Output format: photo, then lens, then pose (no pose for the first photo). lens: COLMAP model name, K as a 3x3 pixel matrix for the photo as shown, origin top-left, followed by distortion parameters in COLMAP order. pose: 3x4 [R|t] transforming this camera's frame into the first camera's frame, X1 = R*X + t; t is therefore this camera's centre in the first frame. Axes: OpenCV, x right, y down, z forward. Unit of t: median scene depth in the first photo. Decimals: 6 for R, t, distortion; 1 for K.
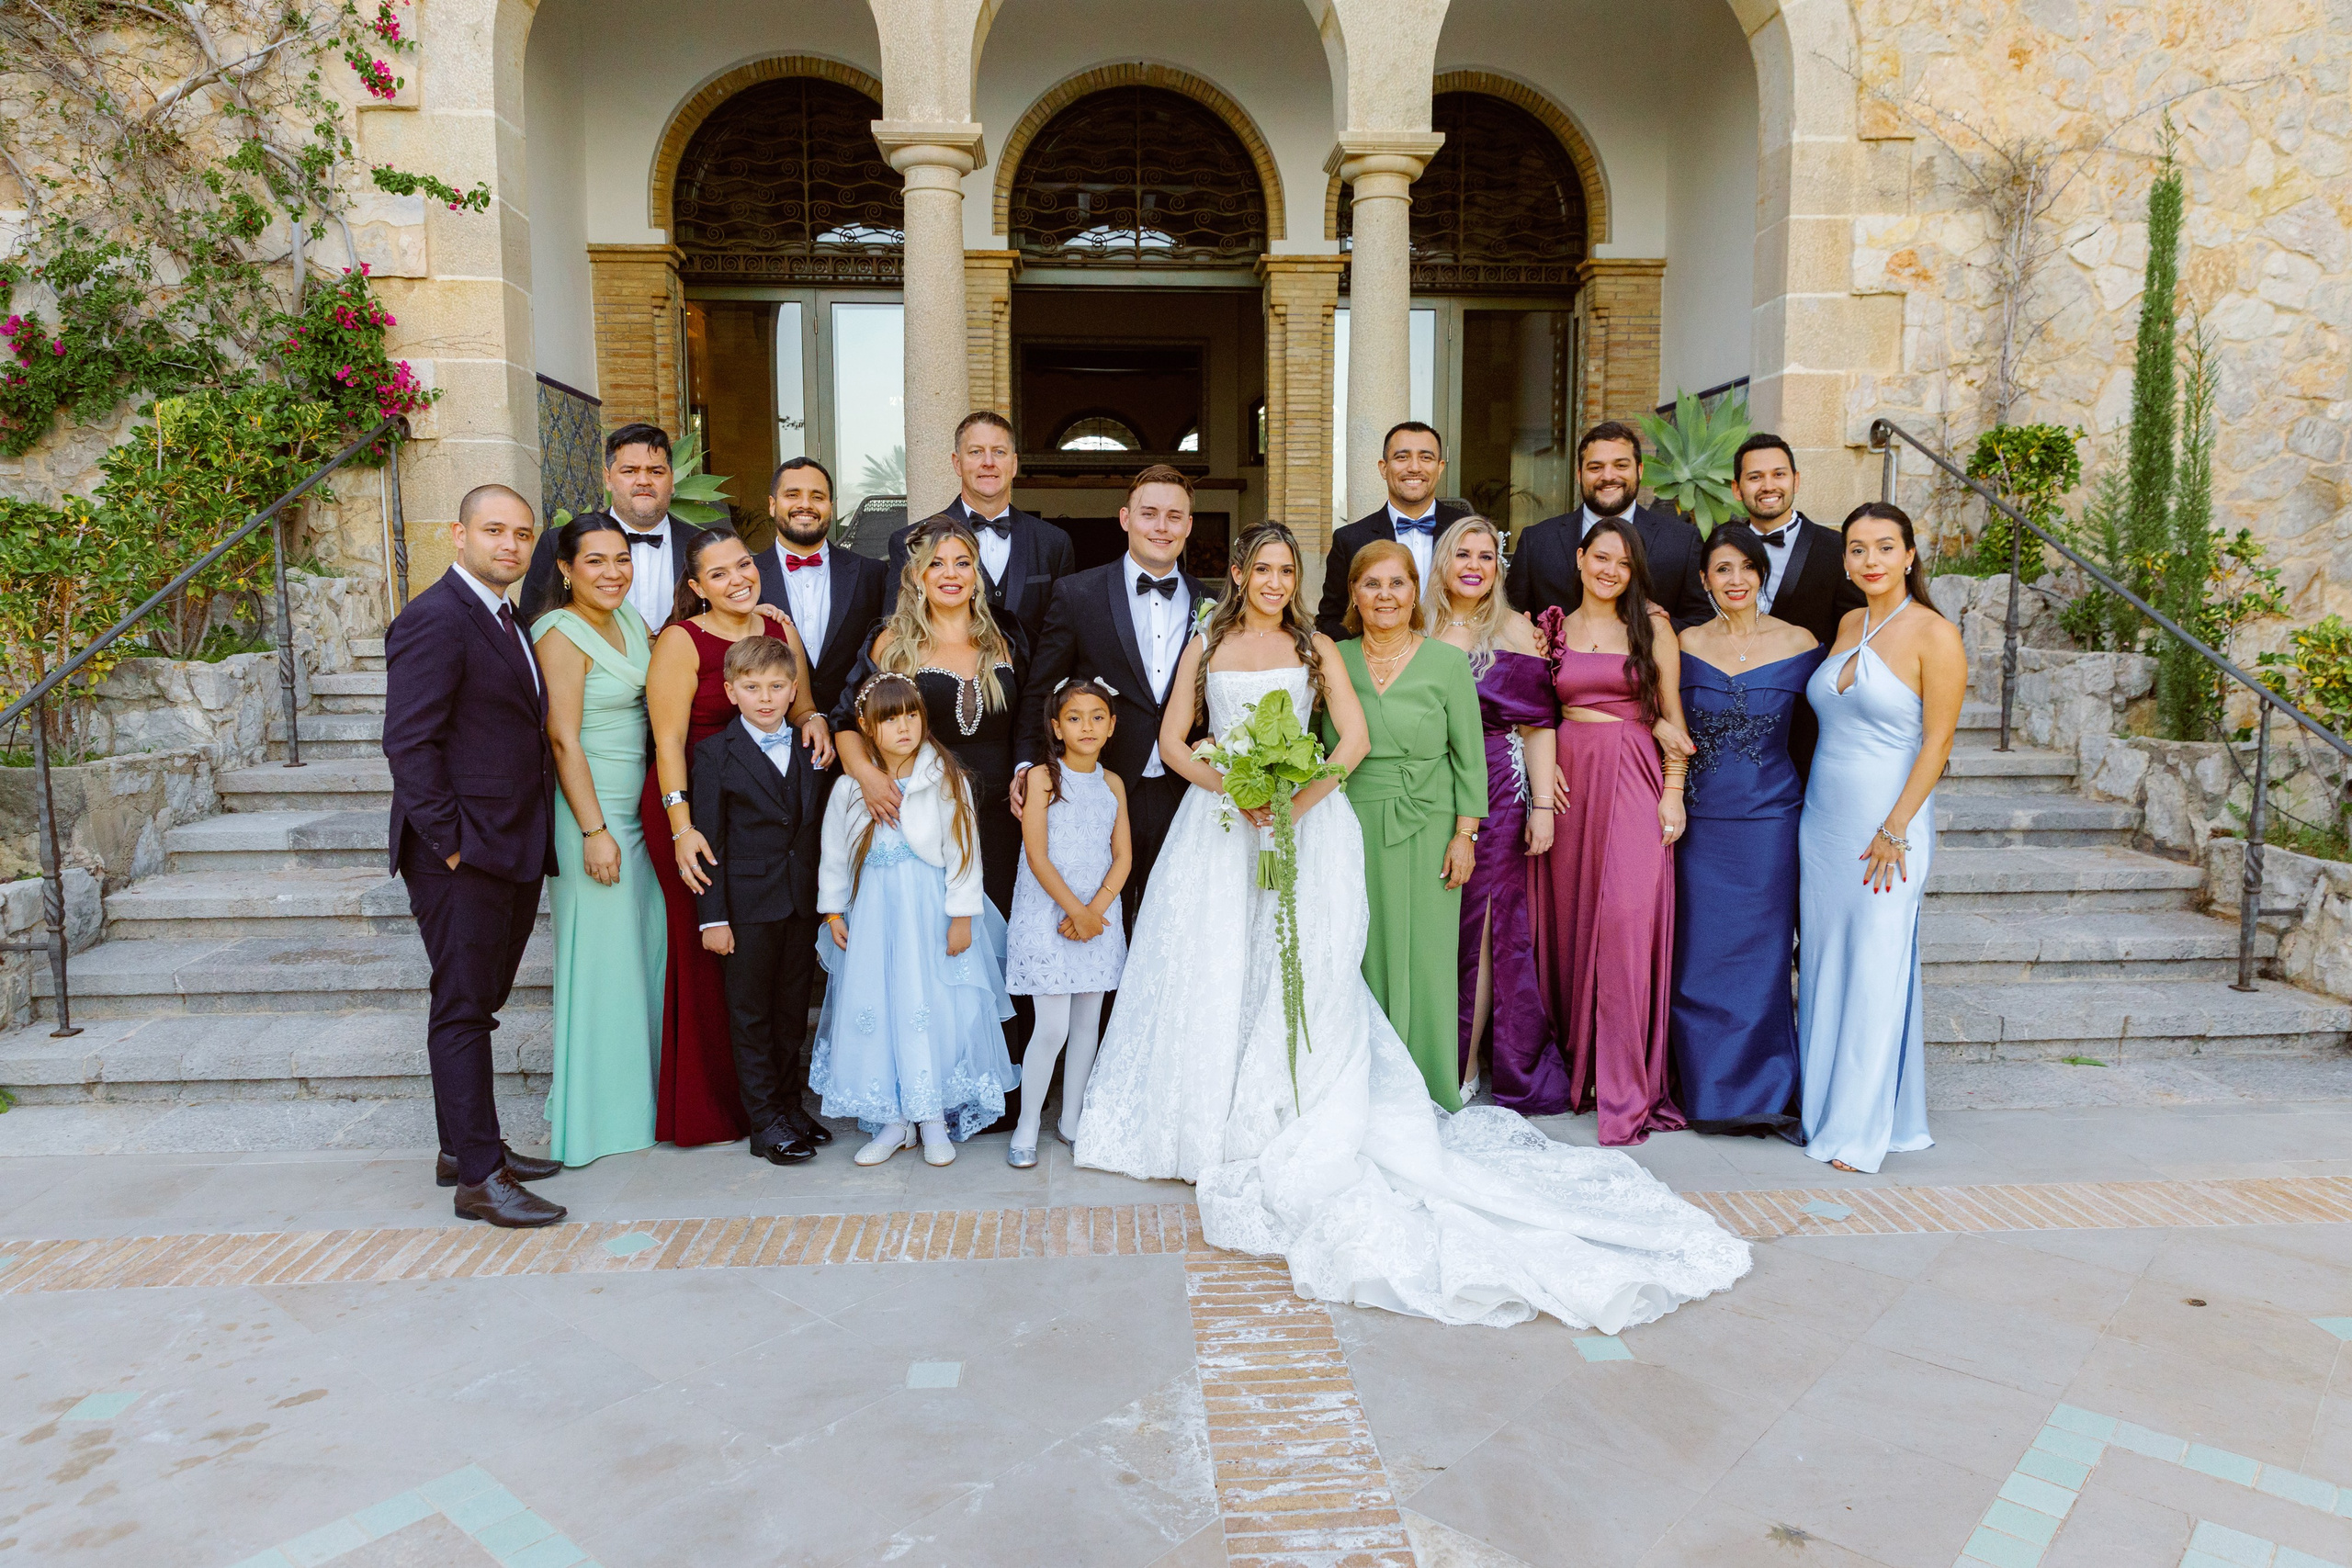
lens RADIAL K [[1559.0, 0, 1185.9], [0, 1559.0, 780.1], [0, 0, 1]] dist [0.006037, -0.001390]
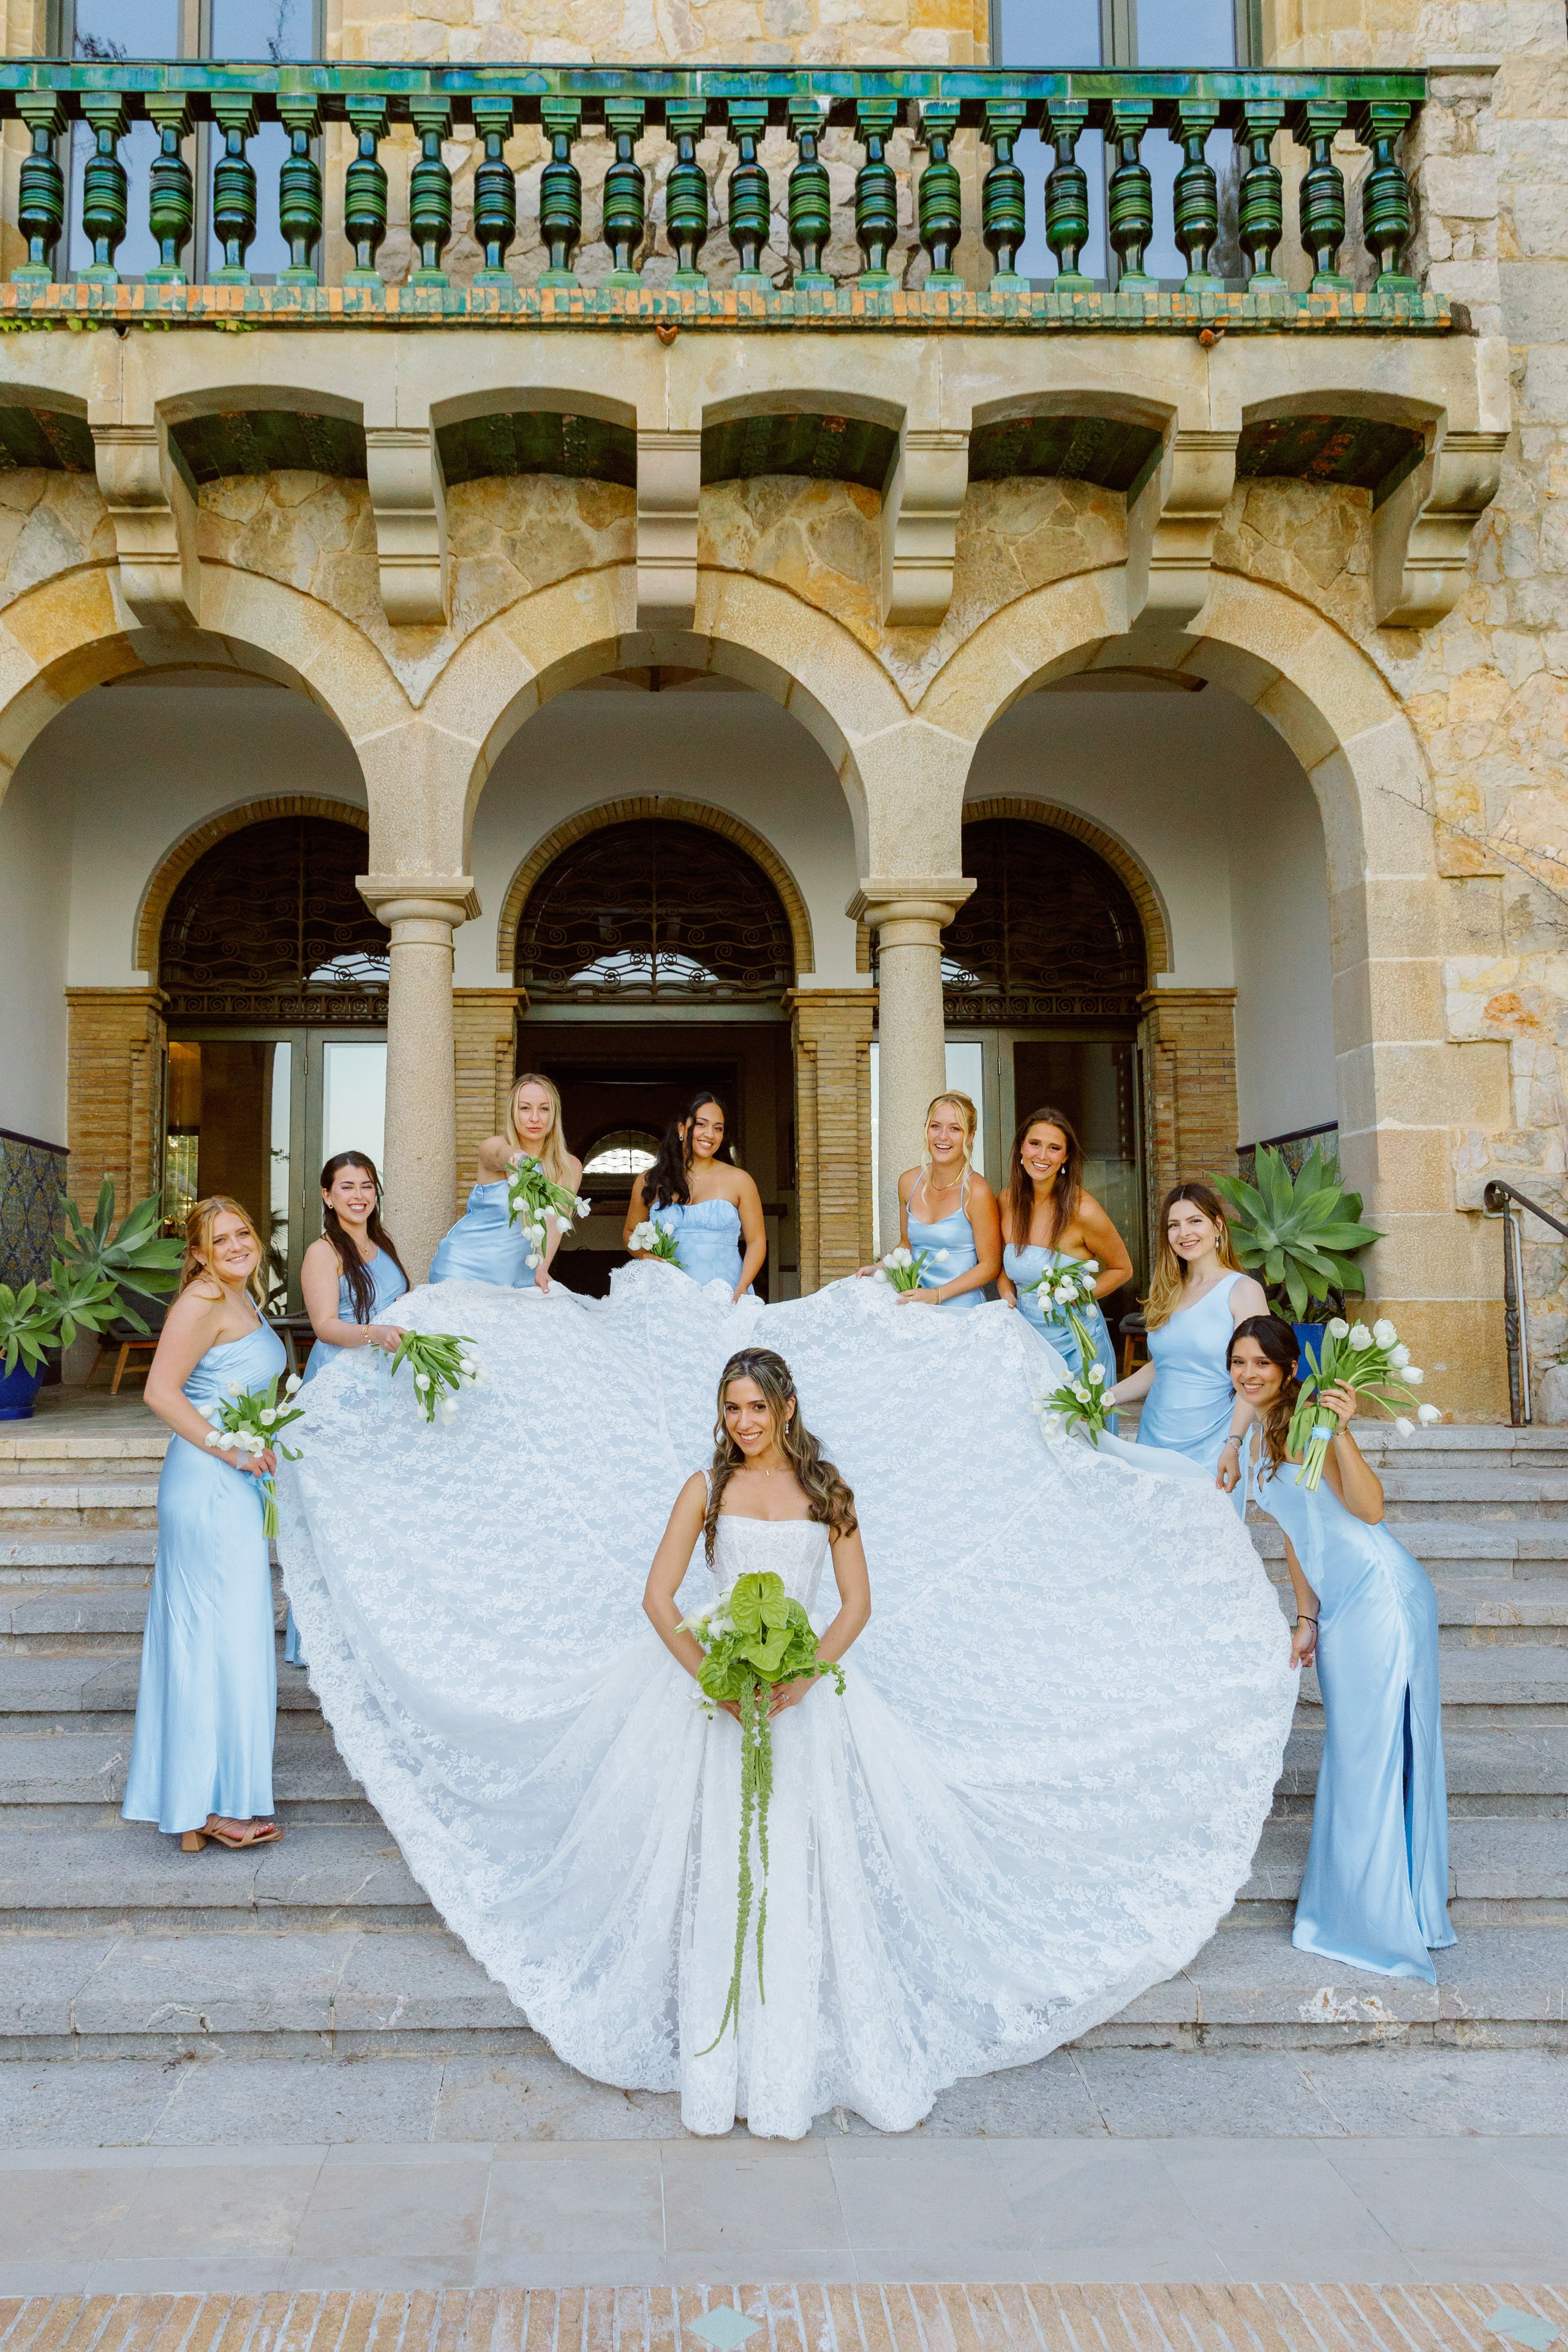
lens RADIAL K [[1721.4, 0, 641.7], [0, 1721.4, 1151.1], [0, 0, 1]] dist [0.005798, -0.000032]
pose [[0.998616, -0.005522, -0.052294, 0.021789], [-0.005309, 0.978802, -0.204742, -0.050956], [0.052316, 0.204736, 0.977418, 0.035444]]
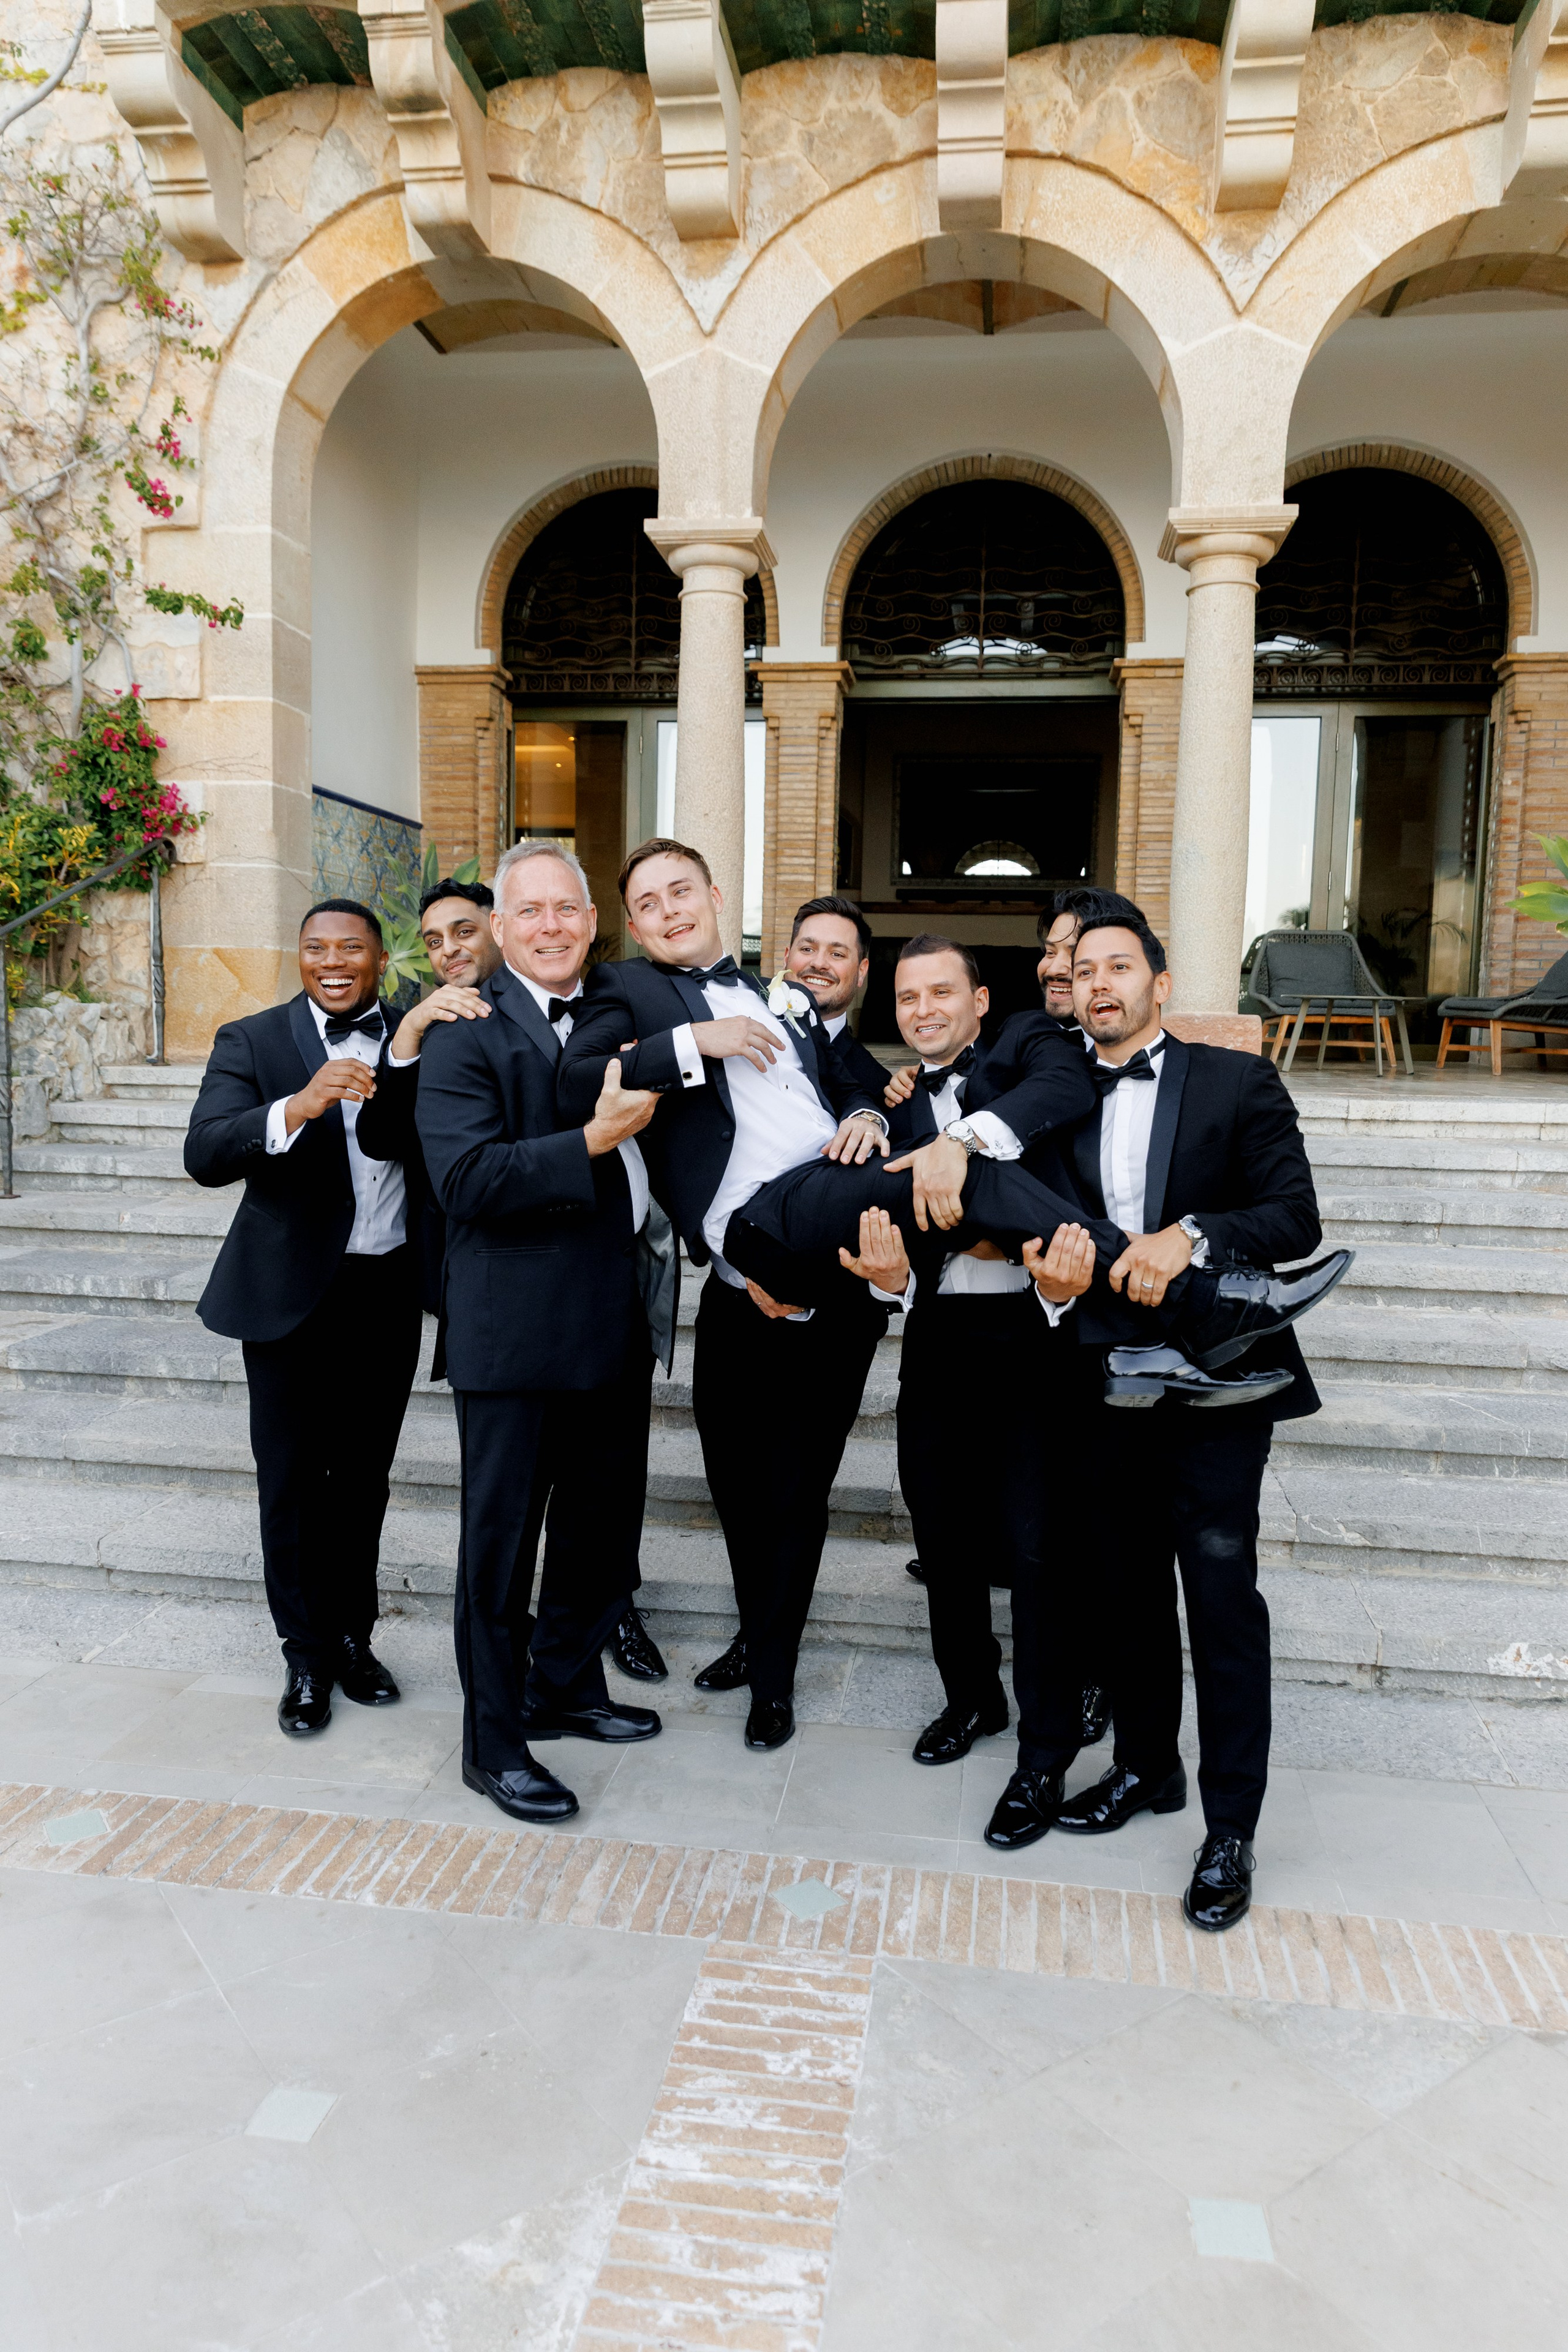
lens RADIAL K [[1559.1, 0, 781.1], [0, 1559.1, 1168.1], [0, 0, 1]] dist [0.006037, -0.001390]
pose [[0.977292, 0.042319, -0.207630, 0.084663], [-0.046755, 0.998770, -0.016503, -0.028986], [0.206676, 0.025836, 0.978068, 0.126339]]
